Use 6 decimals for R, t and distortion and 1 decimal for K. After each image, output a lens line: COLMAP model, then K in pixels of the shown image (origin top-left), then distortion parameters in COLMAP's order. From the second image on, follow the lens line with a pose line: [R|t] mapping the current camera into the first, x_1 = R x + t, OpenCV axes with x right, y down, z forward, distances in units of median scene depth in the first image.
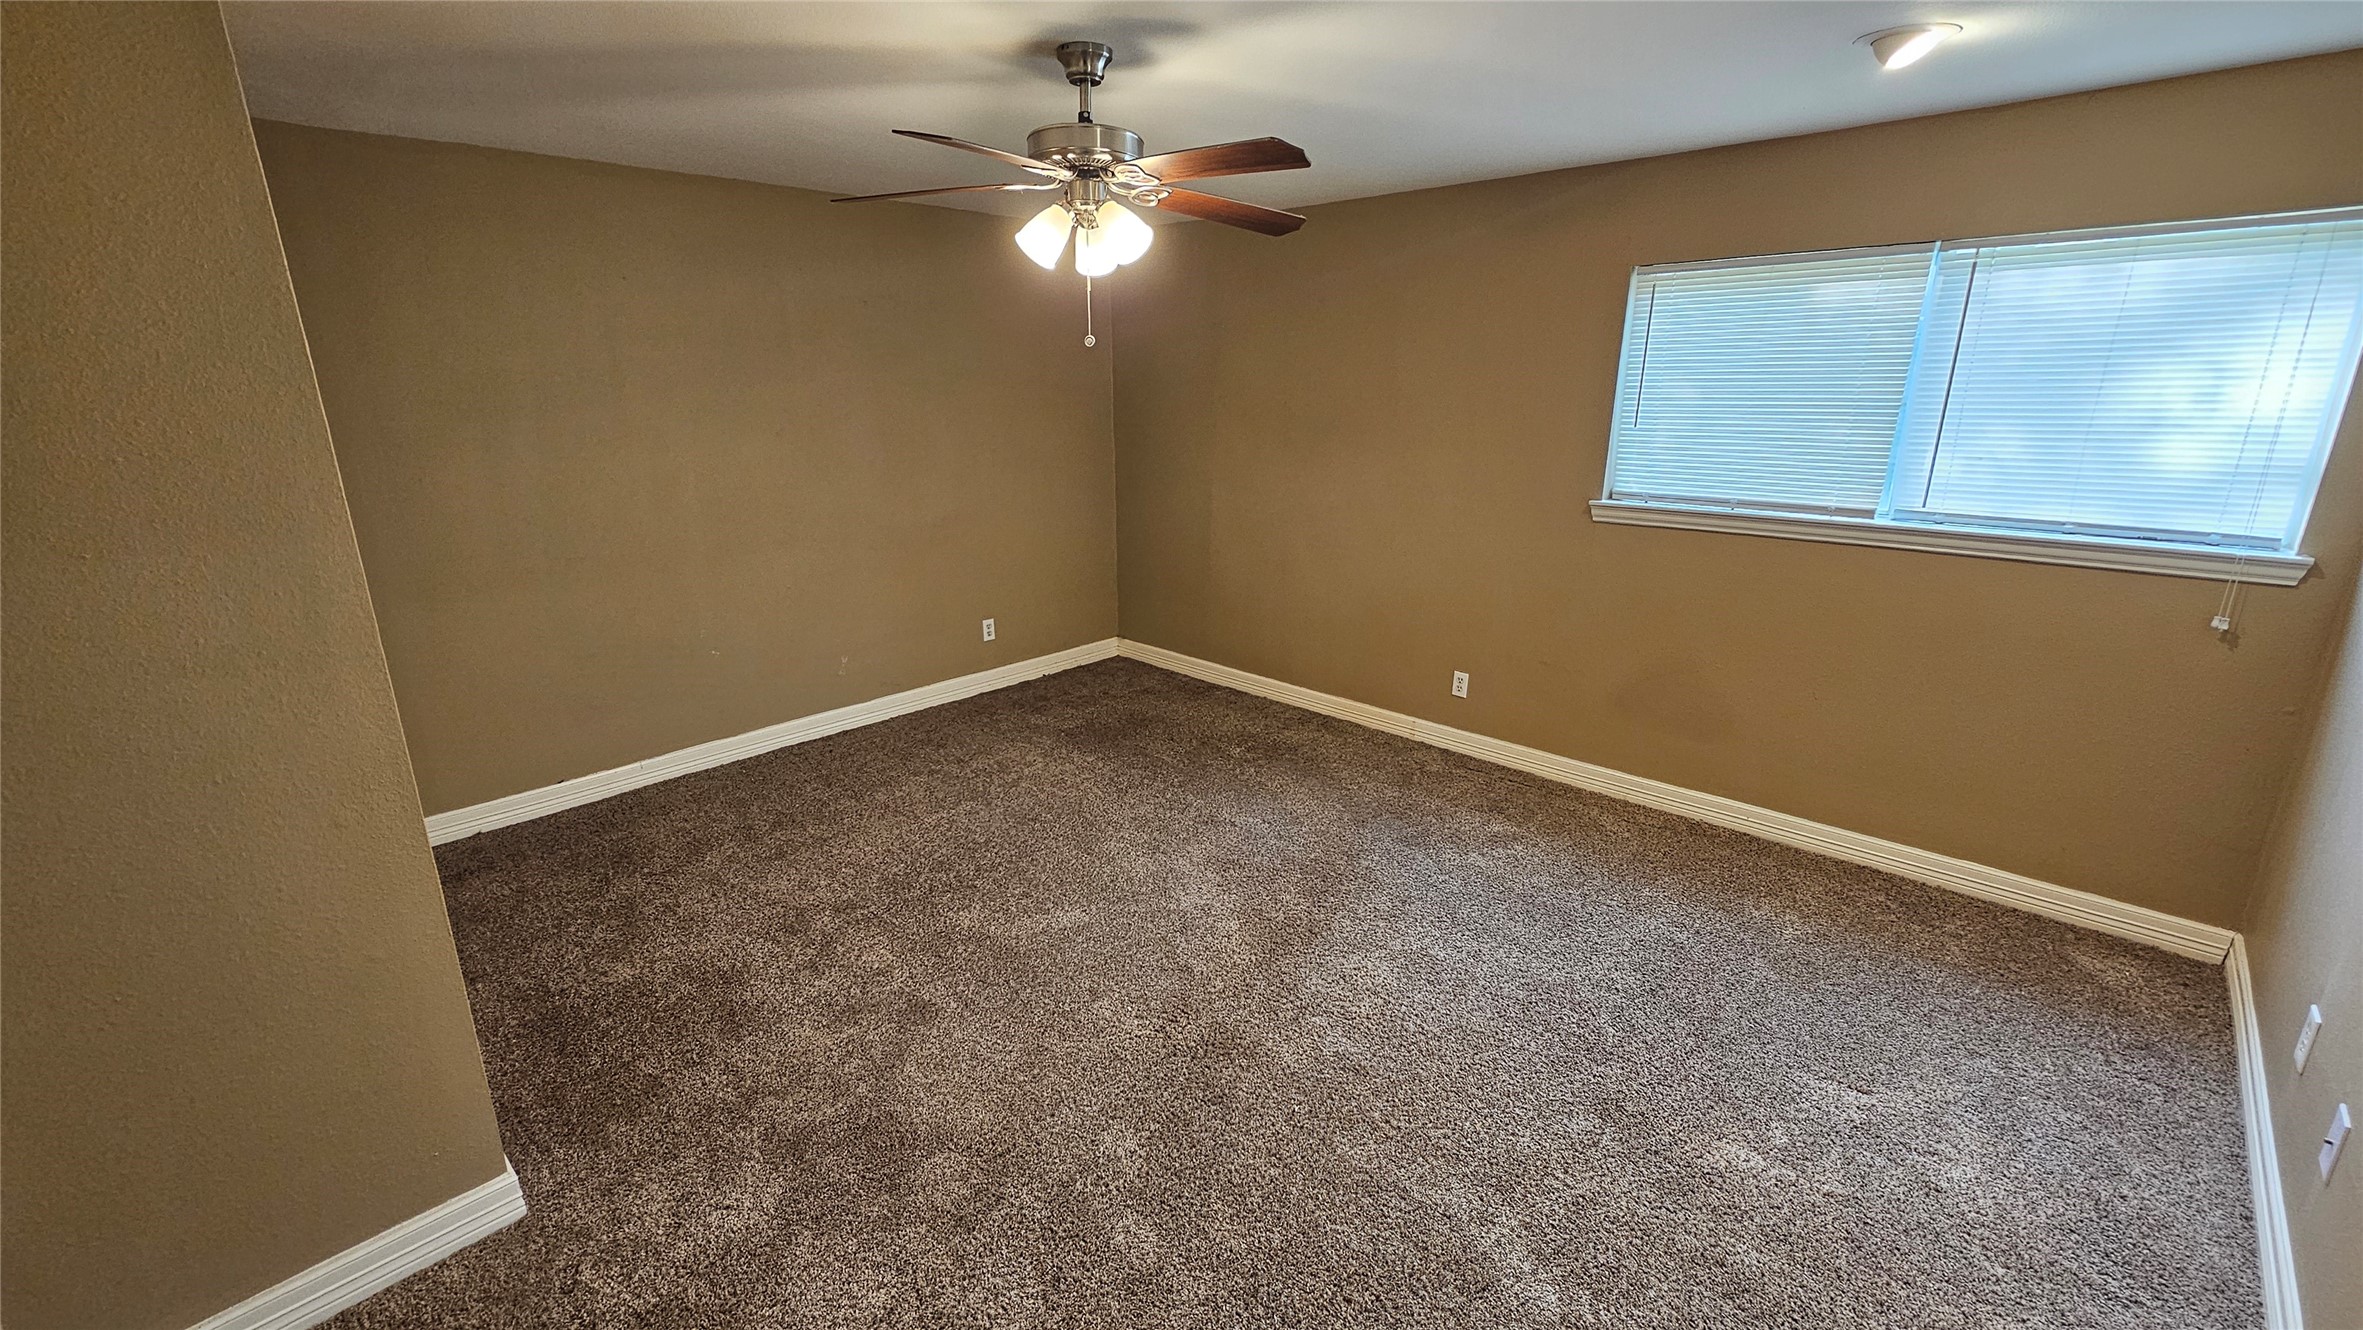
lens RADIAL K [[971.9, 0, 1189.3], [0, 971.9, 660.7], [0, 0, 1]] dist [0.006329, -0.002497]
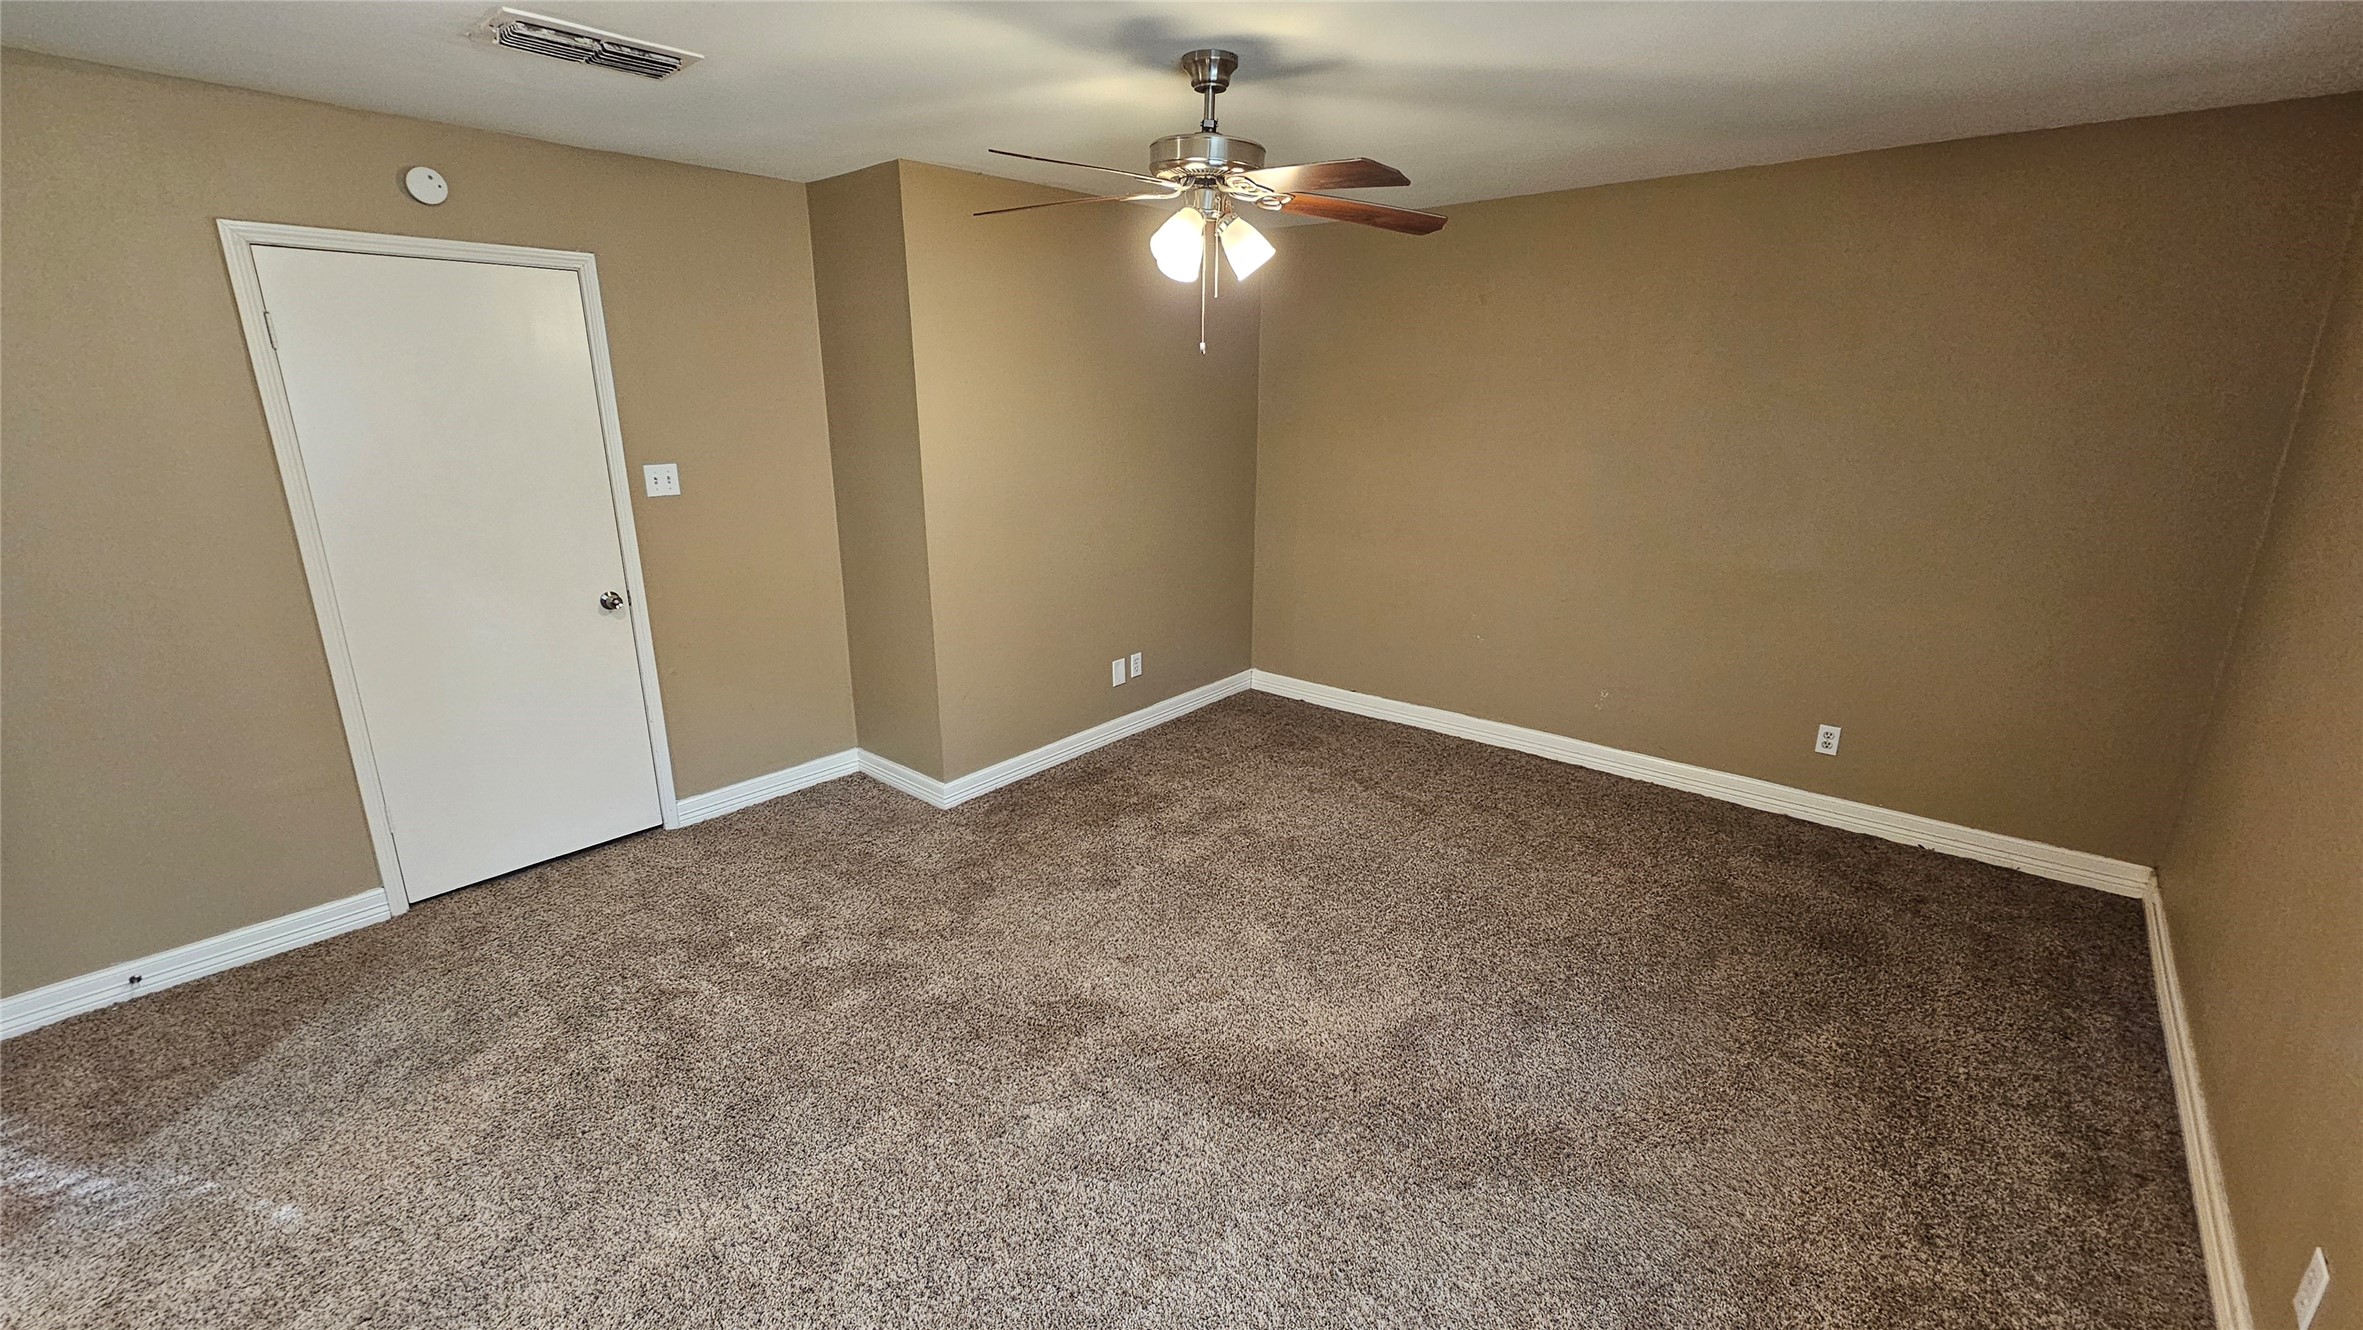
lens RADIAL K [[971.9, 0, 1171.9], [0, 971.9, 673.4], [0, 0, 1]] dist [0.006329, -0.002497]
pose [[0.054913, 0.284969, -0.956962, 0.589599], [-0.287472, 0.922340, 0.258164, -0.165456], [0.956213, 0.260924, 0.132569, 0.576311]]
